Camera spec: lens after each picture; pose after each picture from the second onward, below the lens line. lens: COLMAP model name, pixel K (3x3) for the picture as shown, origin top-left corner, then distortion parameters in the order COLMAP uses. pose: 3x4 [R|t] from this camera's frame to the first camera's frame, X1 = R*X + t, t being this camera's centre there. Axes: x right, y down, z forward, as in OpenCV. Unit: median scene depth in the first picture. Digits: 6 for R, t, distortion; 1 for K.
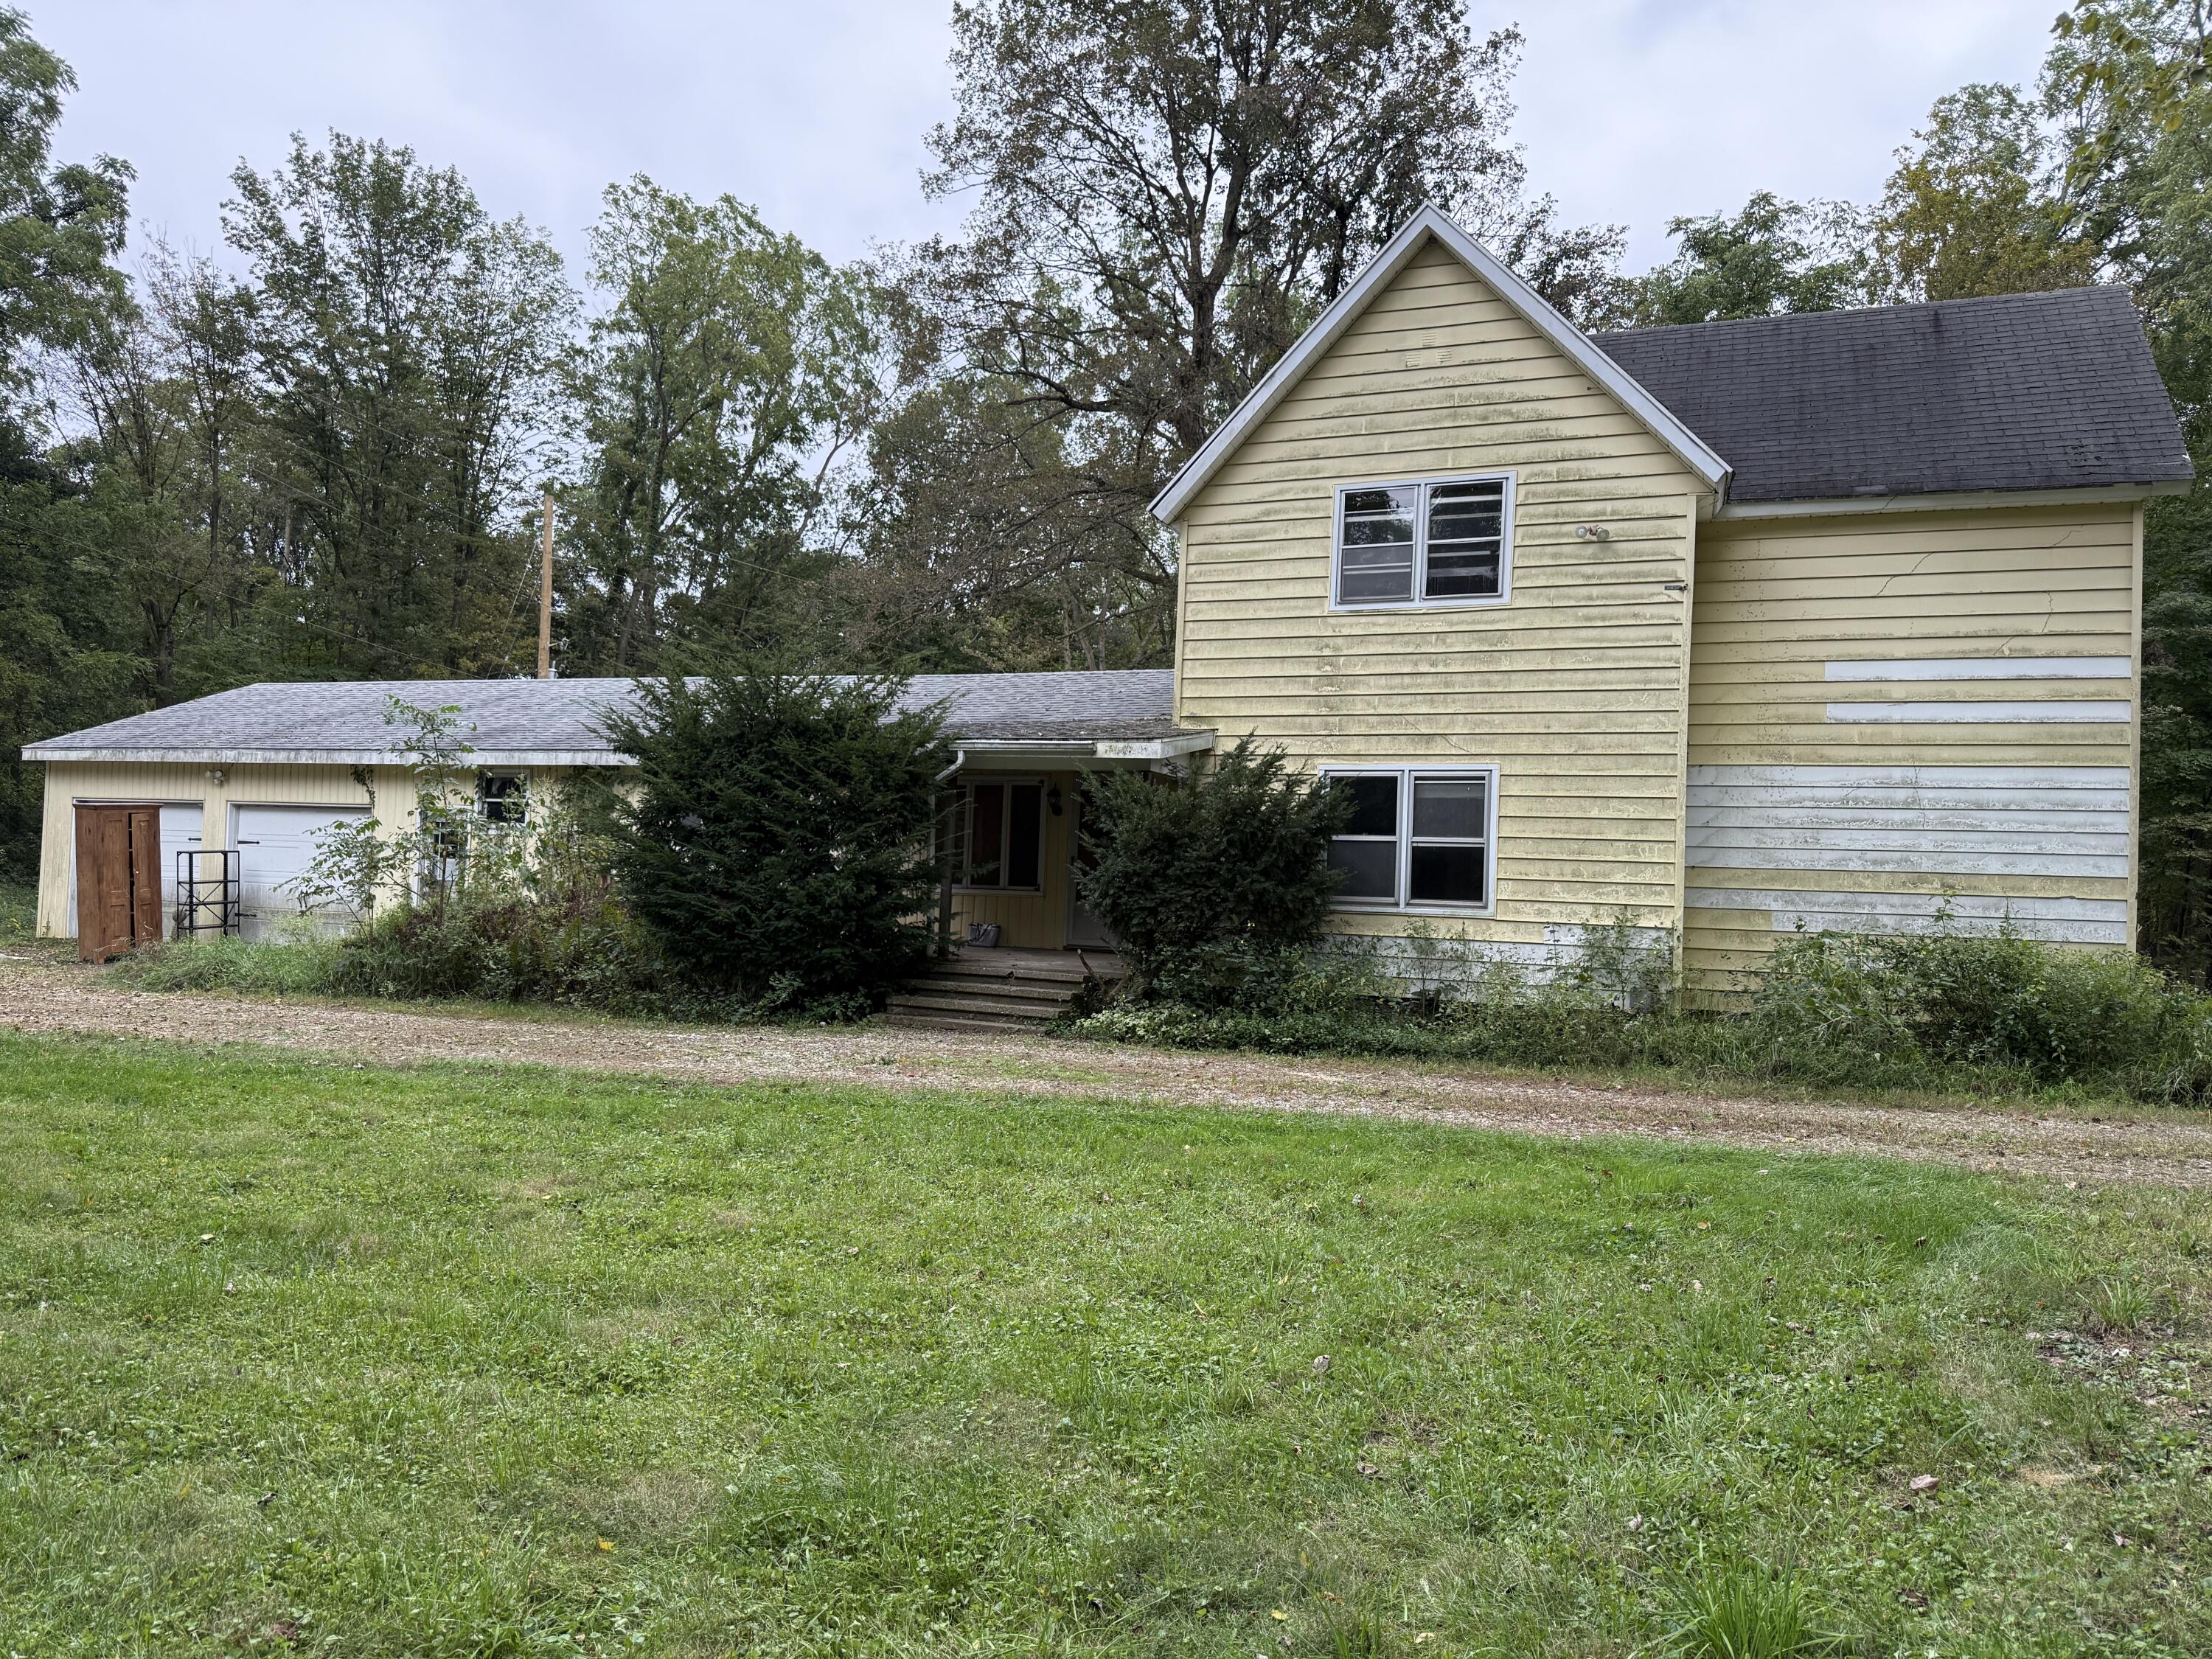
lens RADIAL K [[1608.9, 0, 1106.0], [0, 1608.9, 829.5], [0, 0, 1]] dist [0.051353, -0.085549]
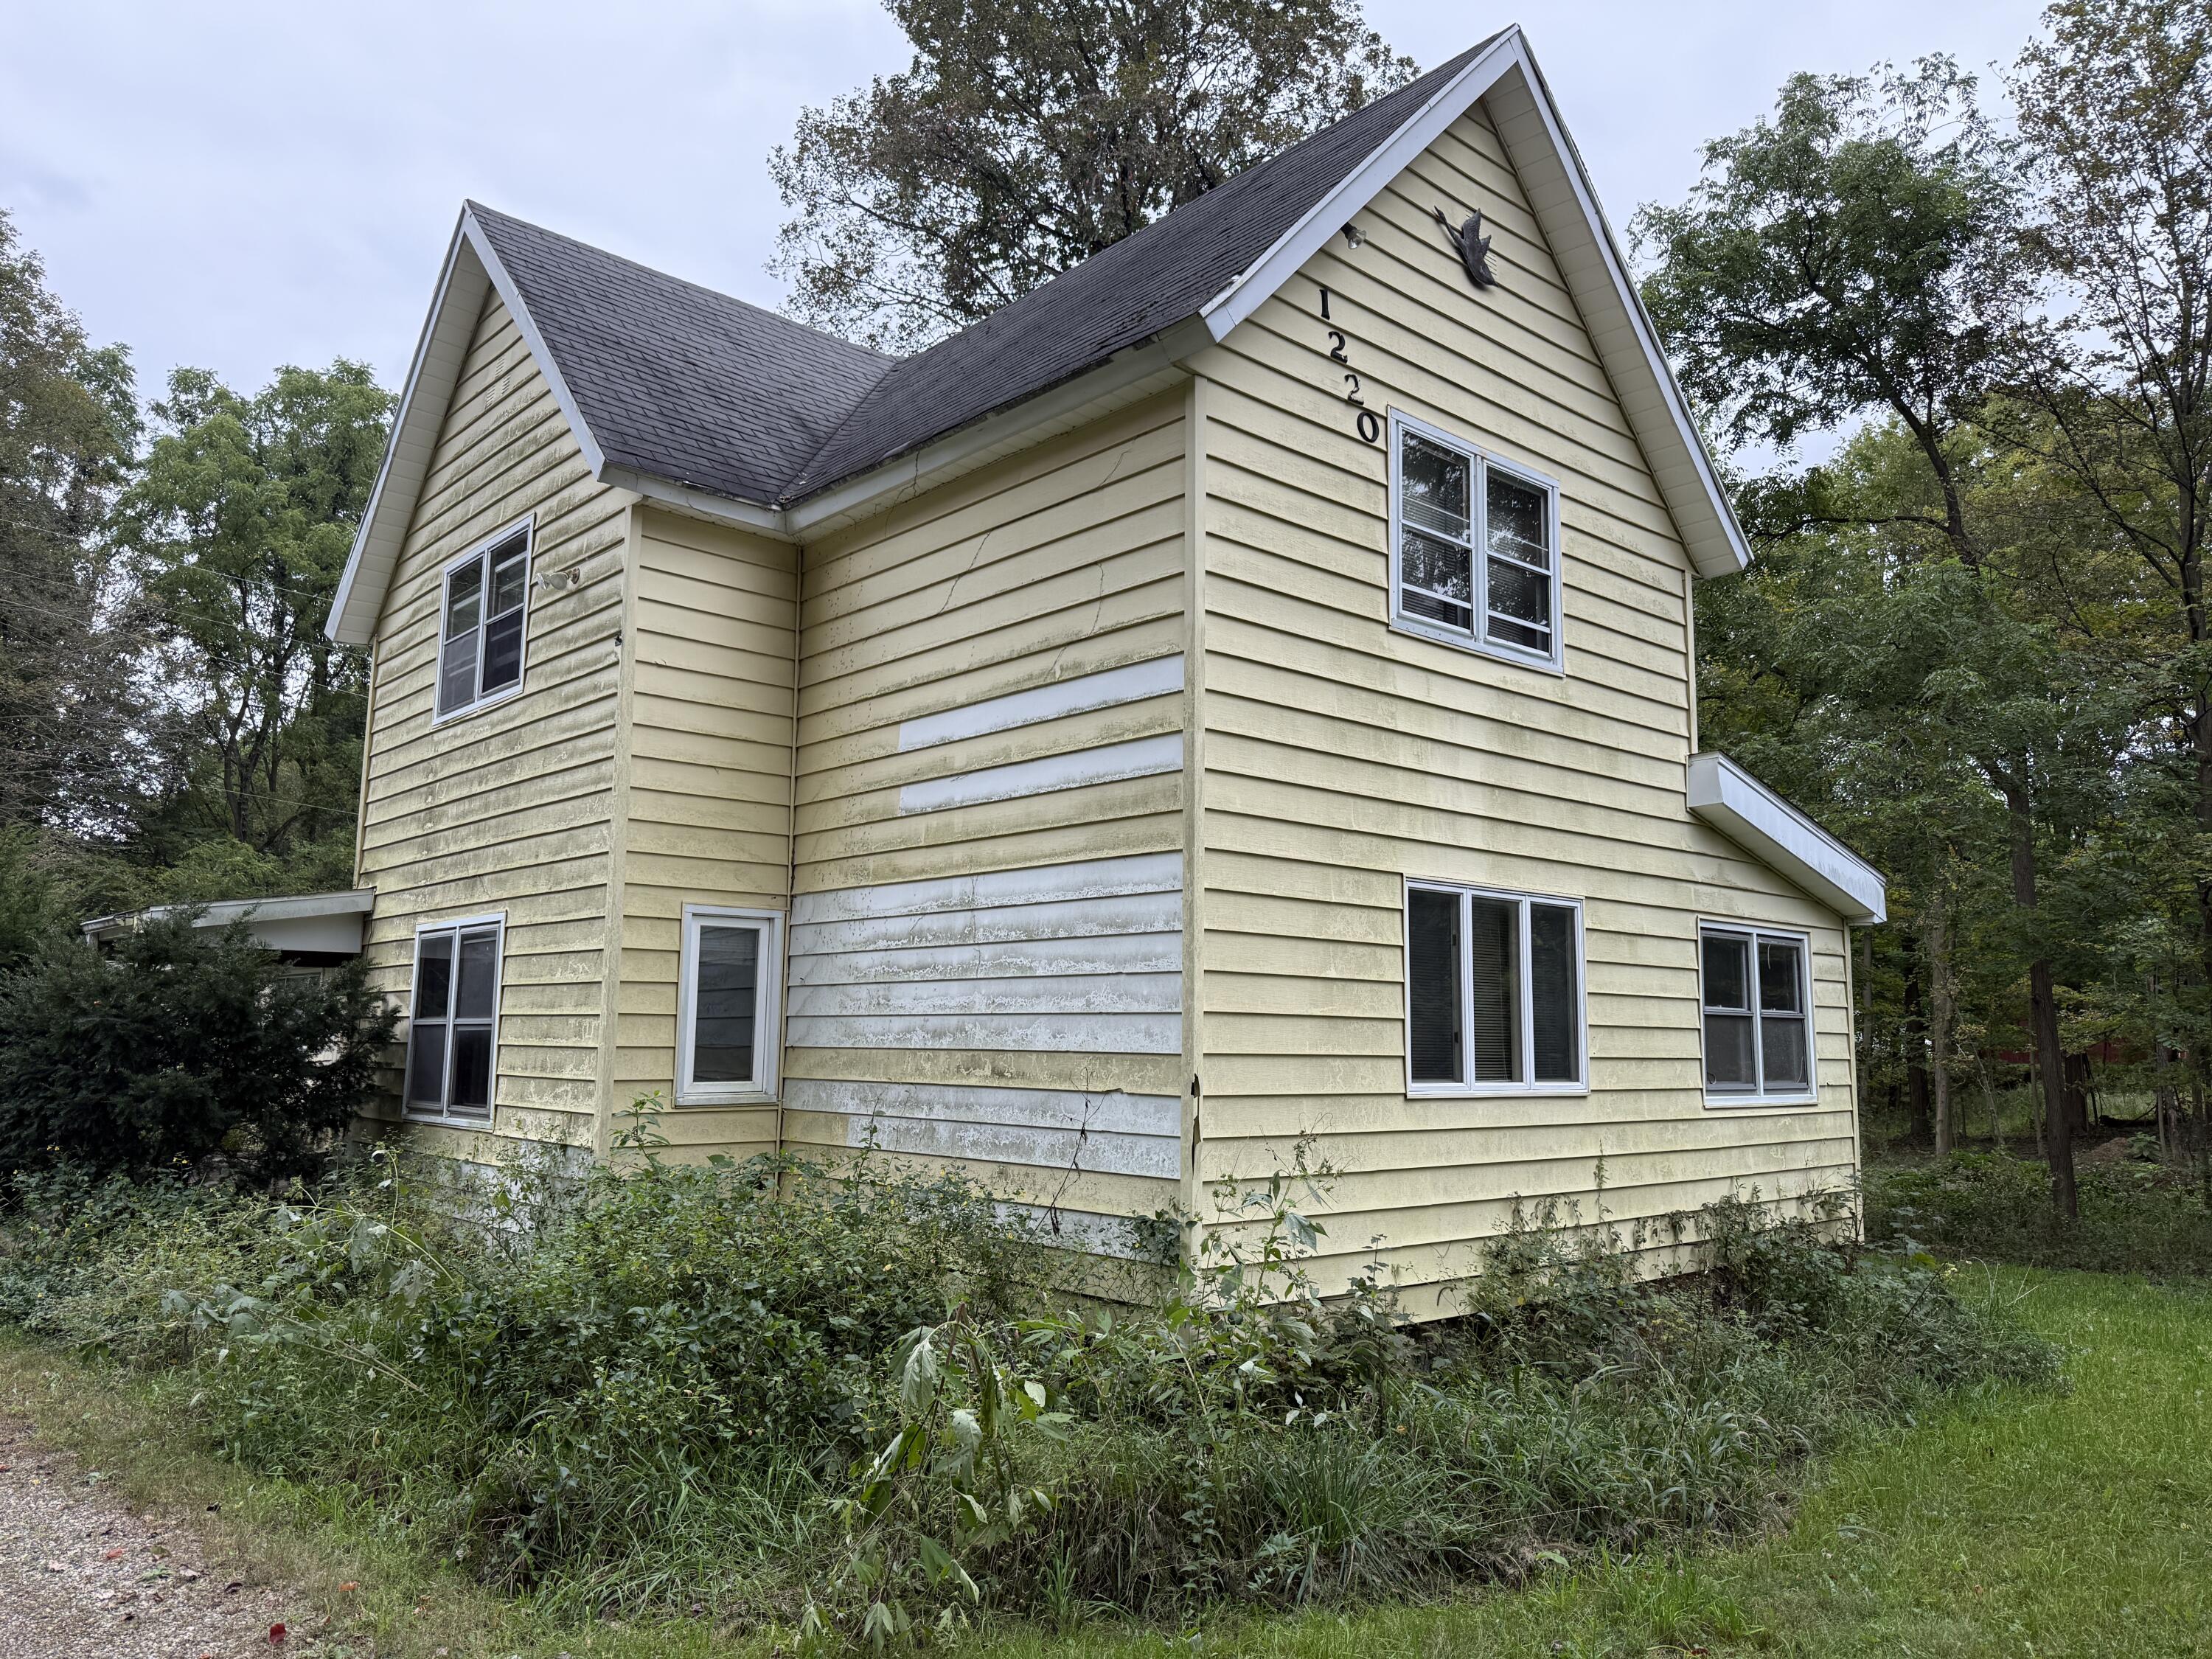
lens RADIAL K [[1575.1, 0, 1106.0], [0, 1575.1, 829.5], [0, 0, 1]] dist [0.046311, -0.070534]
pose [[0.895837, -0.087290, -0.435725, 0.800888], [0.043899, 0.993105, -0.108695, 0.010972], [0.442208, 0.078245, 0.893493, 0.485429]]
